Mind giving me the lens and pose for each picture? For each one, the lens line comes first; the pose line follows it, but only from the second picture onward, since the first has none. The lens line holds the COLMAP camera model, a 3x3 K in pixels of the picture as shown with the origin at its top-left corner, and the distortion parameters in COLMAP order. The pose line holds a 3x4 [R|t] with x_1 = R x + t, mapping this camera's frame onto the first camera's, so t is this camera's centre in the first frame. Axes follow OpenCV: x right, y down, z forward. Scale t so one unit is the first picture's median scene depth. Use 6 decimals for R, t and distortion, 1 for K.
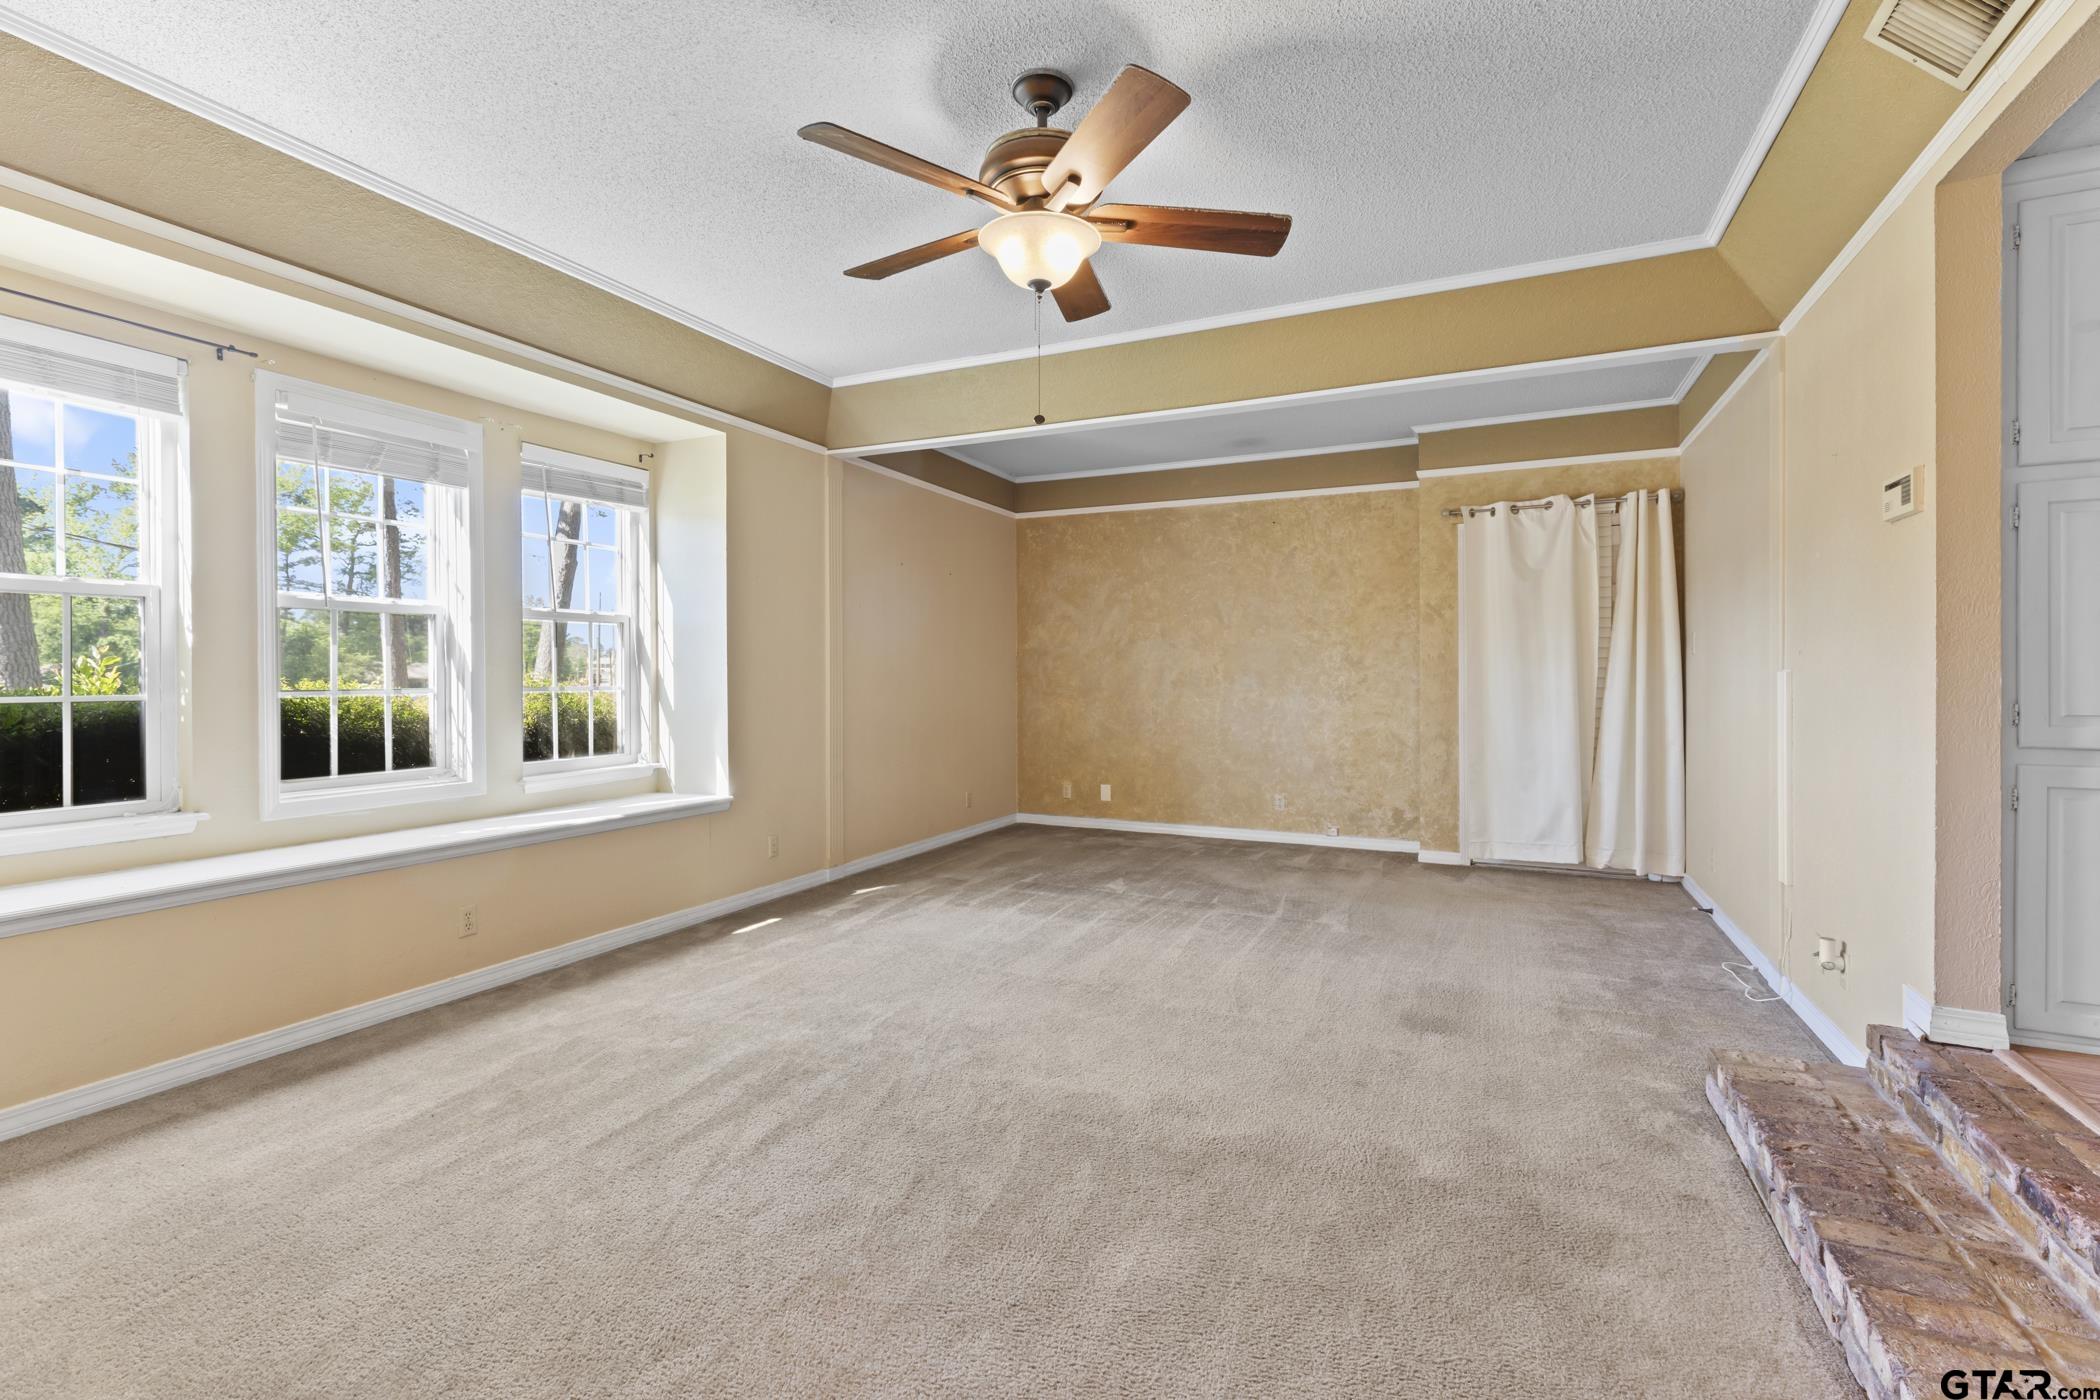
lens RADIAL K [[942.8, 0, 1044.3], [0, 942.8, 687.8], [0, 0, 1]] dist [0.004167, -0.001078]
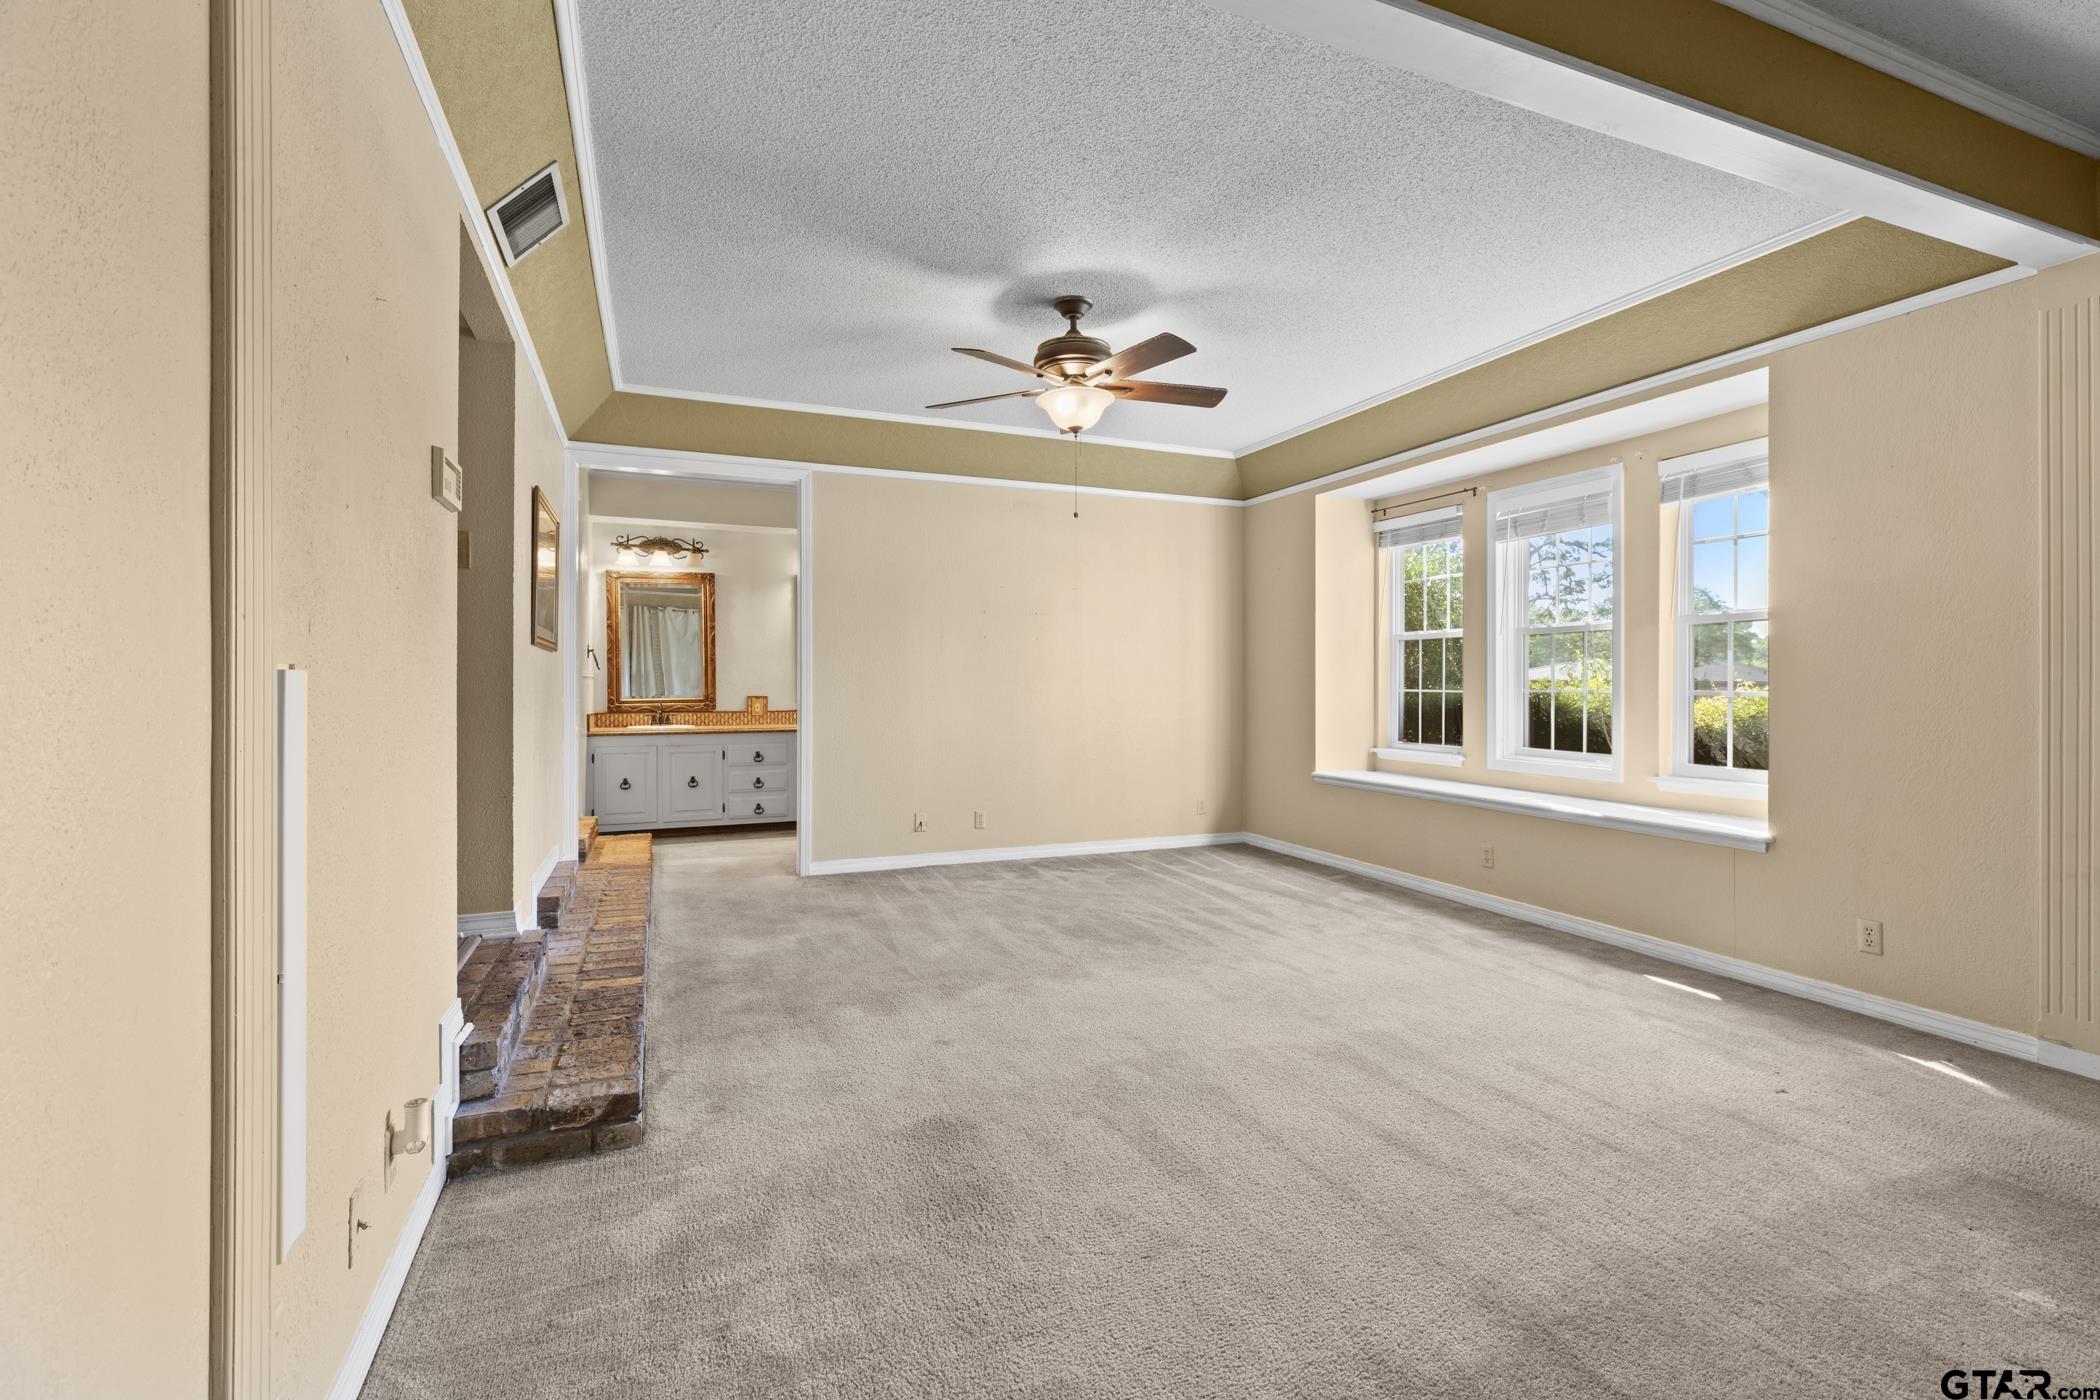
lens RADIAL K [[942.8, 0, 1045.3], [0, 942.8, 686.5], [0, 0, 1]] dist [0.004167, -0.001078]
pose [[-0.672707, 0.007128, -0.739875, 0.772369], [-0.007133, 0.999845, 0.016119, -0.019728], [0.739874, 0.016121, -0.672552, 1.320474]]
